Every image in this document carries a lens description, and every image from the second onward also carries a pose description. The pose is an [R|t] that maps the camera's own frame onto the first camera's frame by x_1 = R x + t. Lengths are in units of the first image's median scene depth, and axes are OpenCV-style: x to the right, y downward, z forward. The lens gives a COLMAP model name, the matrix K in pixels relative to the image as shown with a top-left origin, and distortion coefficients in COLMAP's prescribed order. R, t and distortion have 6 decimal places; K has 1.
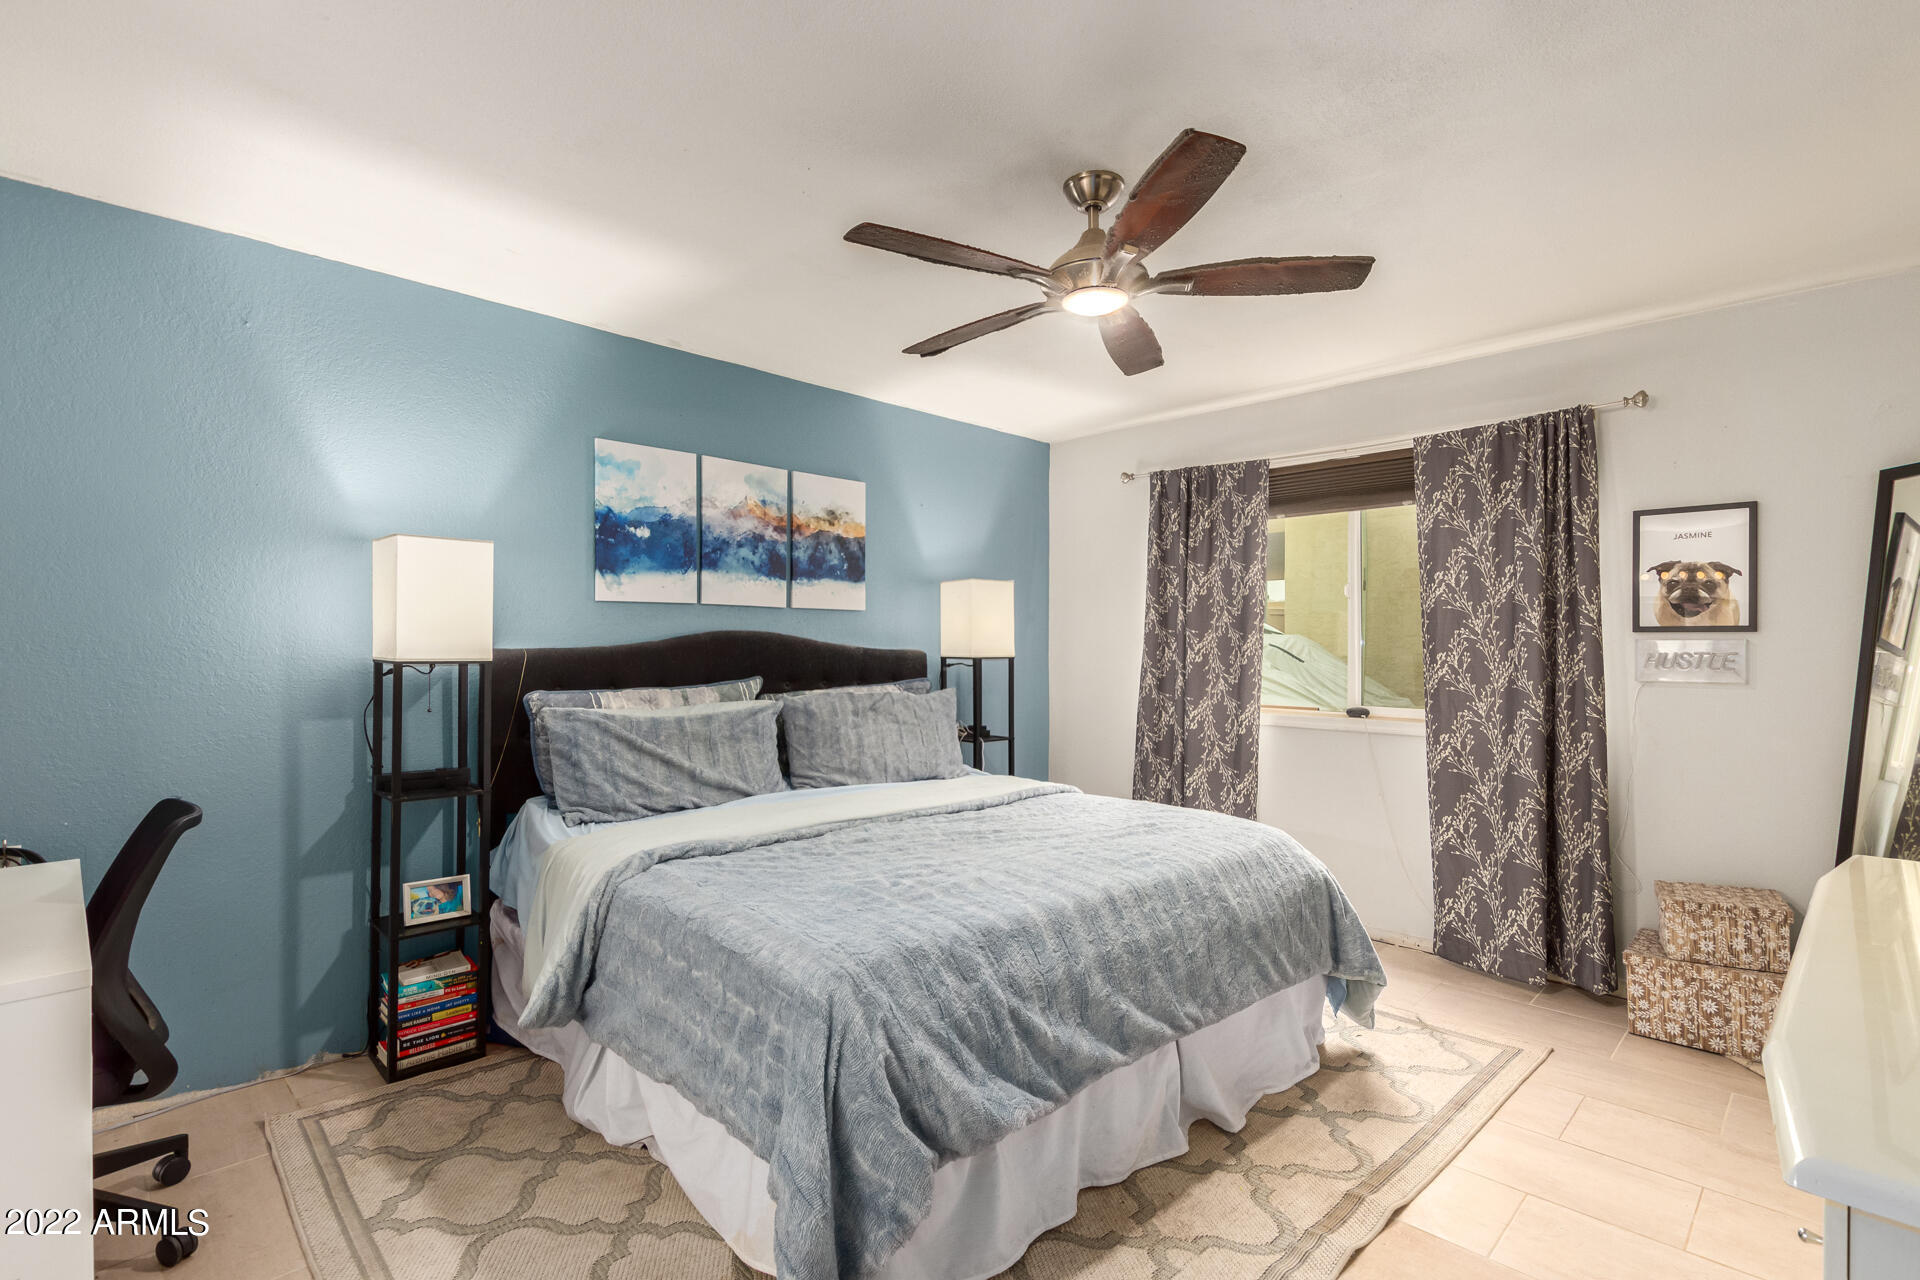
lens RADIAL K [[892.1, 0, 966.0], [0, 892.1, 646.8], [0, 0, 1]] dist [0.006178, -0.000237]
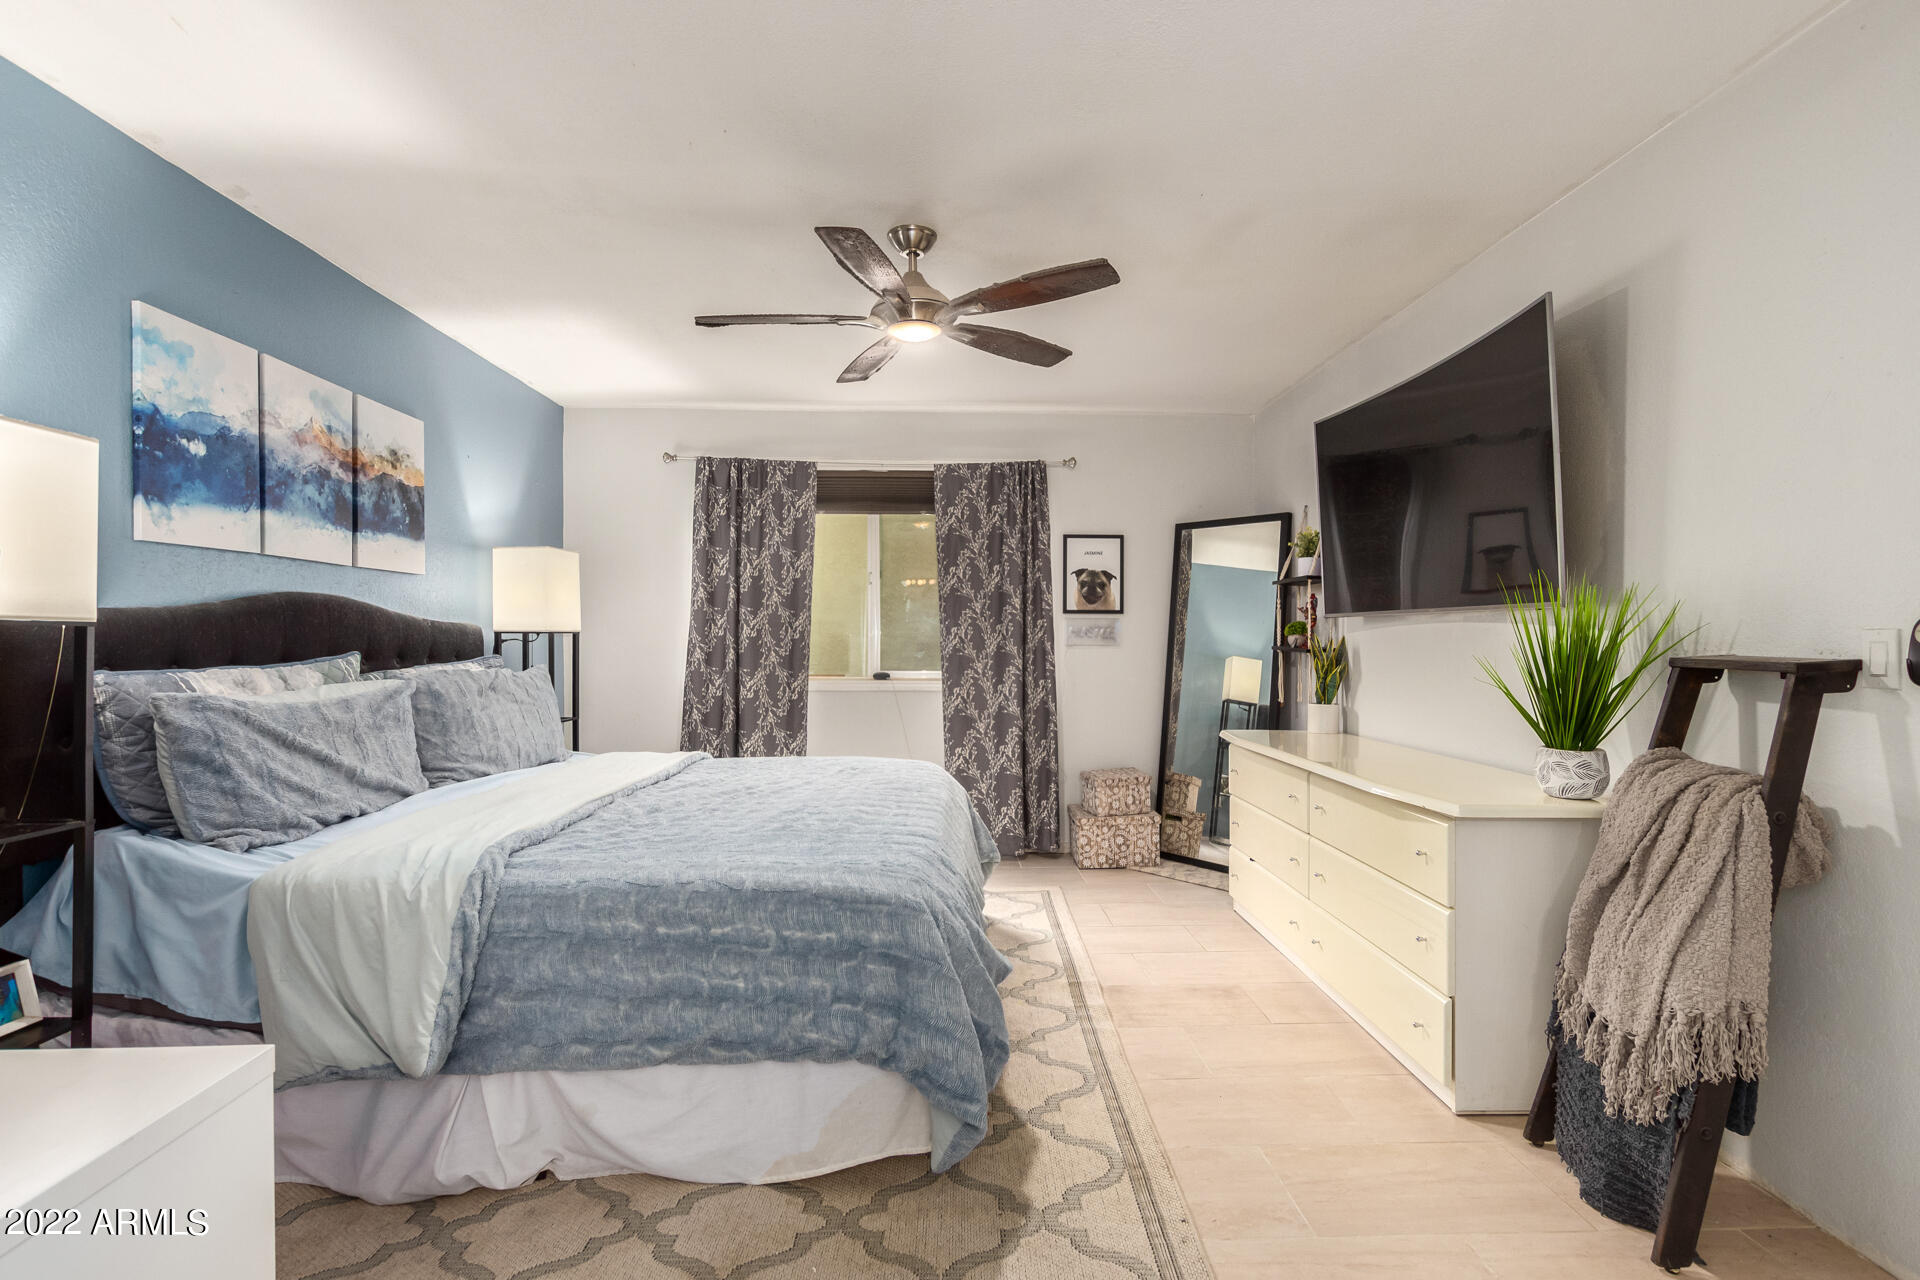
lens RADIAL K [[892.1, 0, 971.7], [0, 892.1, 643.9], [0, 0, 1]] dist [0.006178, -0.000237]
pose [[0.683887, -0.007202, 0.729553, -0.453732], [0.001681, 0.999964, 0.008296, 0.021640], [-0.729586, -0.004447, 0.683874, 0.065144]]
